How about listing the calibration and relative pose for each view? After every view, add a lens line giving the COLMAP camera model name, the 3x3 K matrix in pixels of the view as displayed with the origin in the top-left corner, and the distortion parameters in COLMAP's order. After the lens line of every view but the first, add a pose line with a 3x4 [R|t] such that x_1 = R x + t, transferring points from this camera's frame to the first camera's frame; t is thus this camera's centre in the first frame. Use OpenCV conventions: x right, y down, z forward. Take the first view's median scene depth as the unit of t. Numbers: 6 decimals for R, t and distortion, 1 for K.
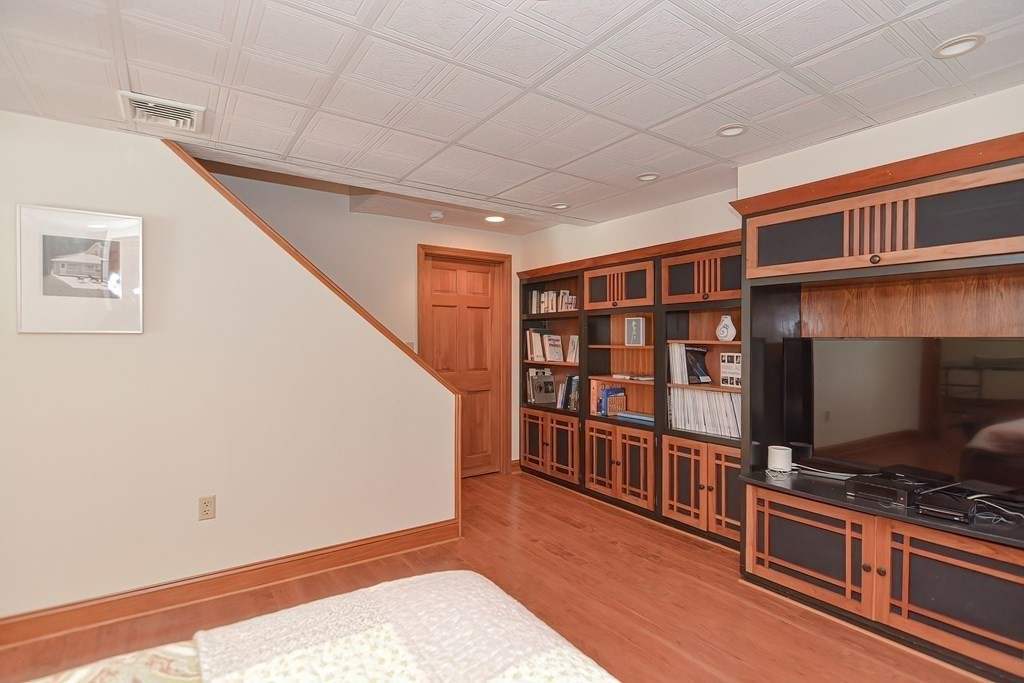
lens RADIAL K [[508.5, 0, 512.0], [0, 508.5, 341.5], [0, 0, 1]] dist [-0.001281, -0.000887]
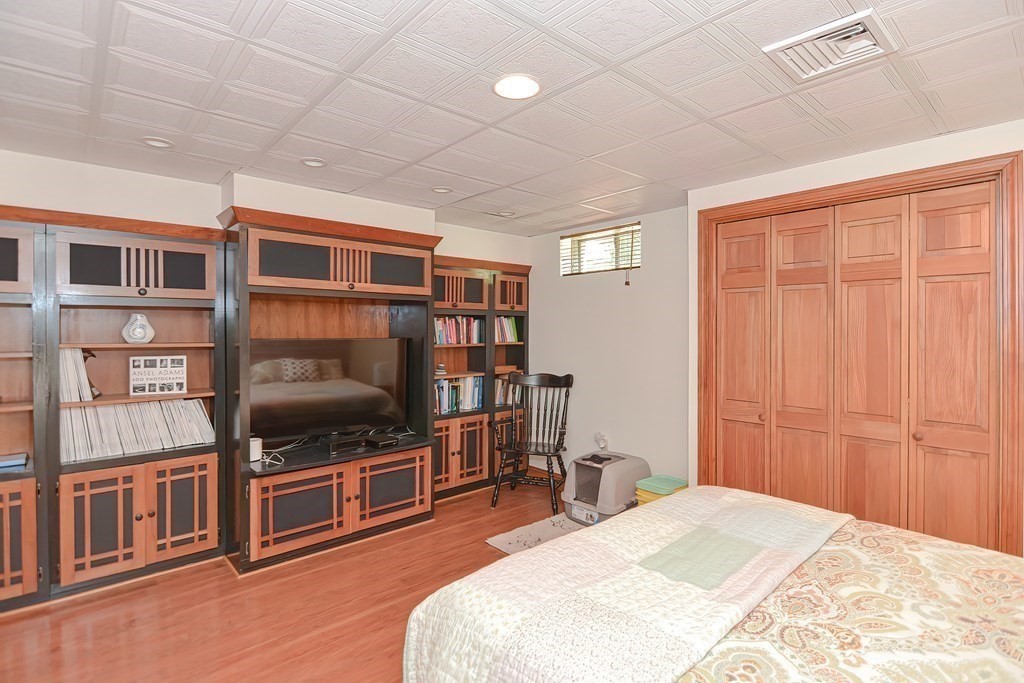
lens RADIAL K [[498.5, 0, 509.0], [0, 498.5, 327.7], [0, 0, 1]] dist [0.001062, -0.000159]
pose [[-0.117747, -0.011018, 0.992982, -0.614407], [-0.006482, 0.999926, 0.010326, -0.049086], [-0.993022, -0.005220, -0.117810, 0.578795]]
